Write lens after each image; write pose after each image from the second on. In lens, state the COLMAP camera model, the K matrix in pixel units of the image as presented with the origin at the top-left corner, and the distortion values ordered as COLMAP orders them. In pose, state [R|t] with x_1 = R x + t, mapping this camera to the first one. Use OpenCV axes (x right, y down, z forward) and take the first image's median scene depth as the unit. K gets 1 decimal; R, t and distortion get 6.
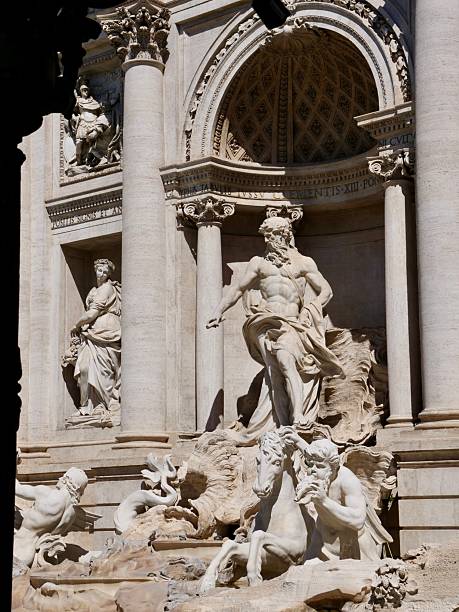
lens RADIAL K [[1293.1, 0, 228.2], [0, 1293.1, 306.6], [0, 0, 1]] dist [0.025160, 0.000000]
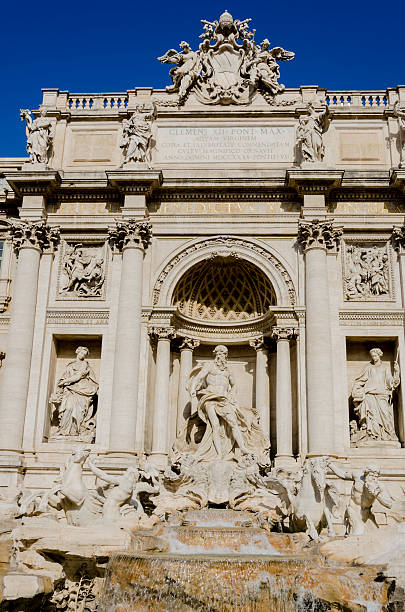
lens RADIAL K [[647.0, 0, 208.5], [0, 647.0, 304.4], [0, 0, 1]] dist [-0.080986, 0.000000]
pose [[0.789271, 0.219198, 0.573588, -0.514050], [-0.133997, 0.973085, -0.187483, 0.052850], [-0.599246, 0.071116, 0.797400, 0.204747]]
